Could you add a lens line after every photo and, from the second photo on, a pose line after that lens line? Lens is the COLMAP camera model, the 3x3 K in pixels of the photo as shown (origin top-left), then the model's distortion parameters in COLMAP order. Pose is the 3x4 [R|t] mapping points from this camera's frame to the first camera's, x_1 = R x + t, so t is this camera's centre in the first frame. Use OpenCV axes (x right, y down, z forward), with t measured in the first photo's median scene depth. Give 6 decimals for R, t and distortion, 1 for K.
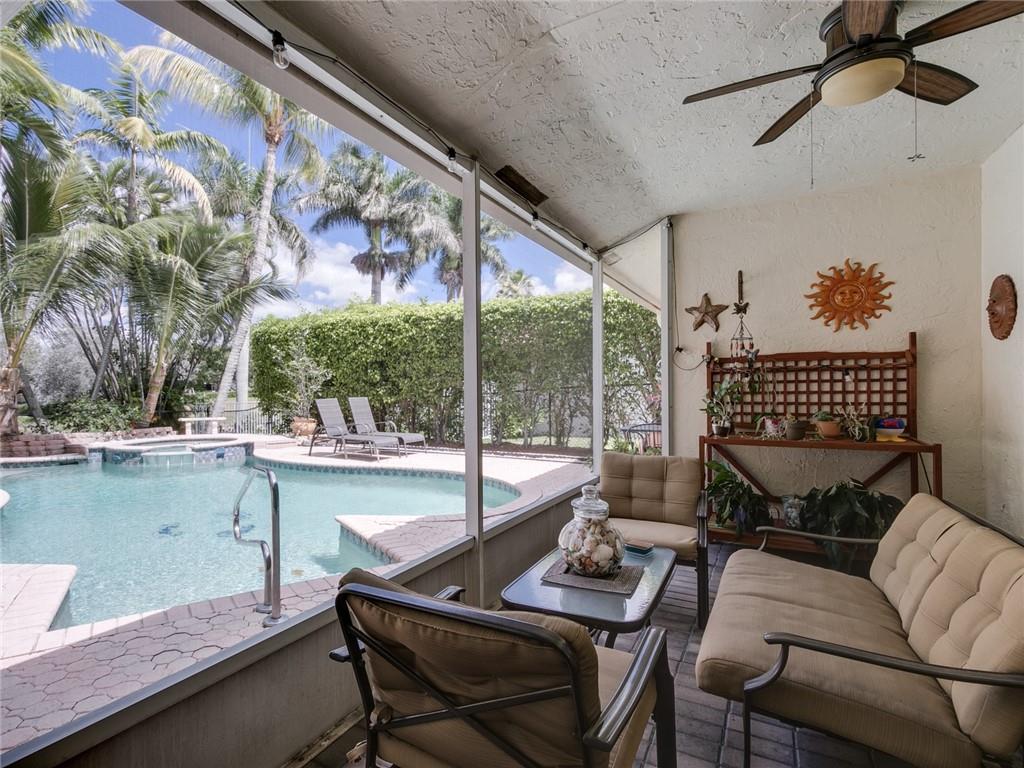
lens RADIAL K [[526.7, 0, 429.0], [0, 526.7, 383.9], [0, 0, 1]] dist [0.016543, 0.000193]
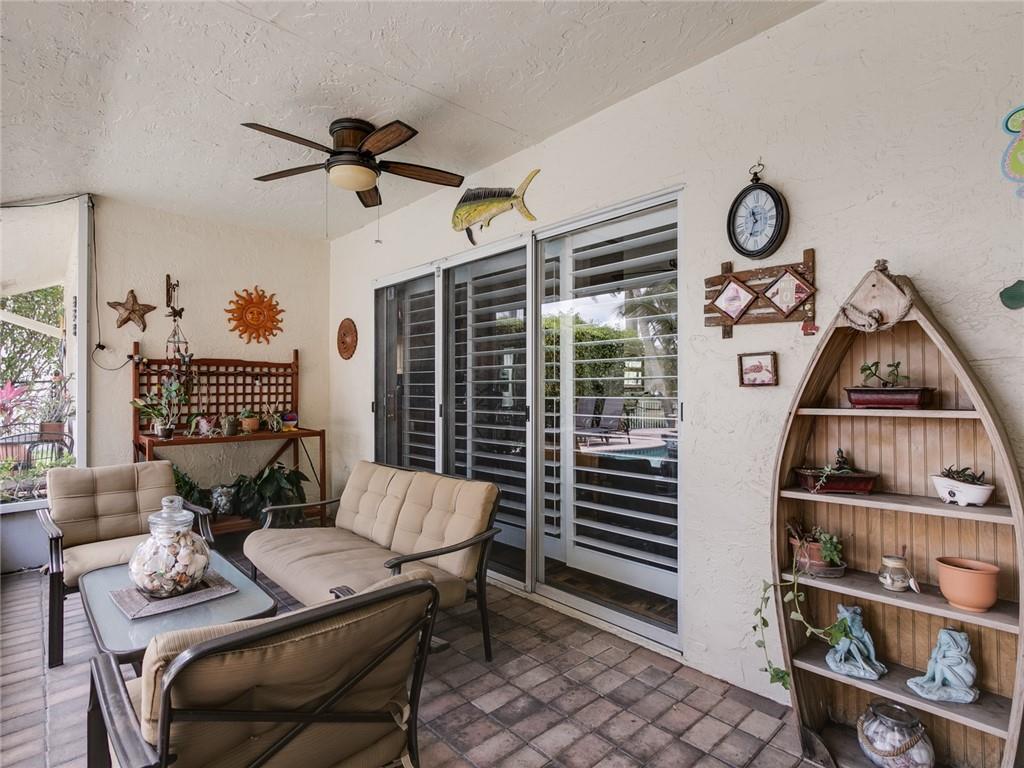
lens RADIAL K [[512.5, 0, 515.7], [0, 512.5, 384.6], [0, 0, 1]] dist [0.005073, -0.000112]
pose [[0.284323, 0.014865, 0.958613, -0.180853], [-0.010931, 0.999865, -0.012263, 0.002321], [-0.958666, -0.006992, 0.284447, 0.088182]]
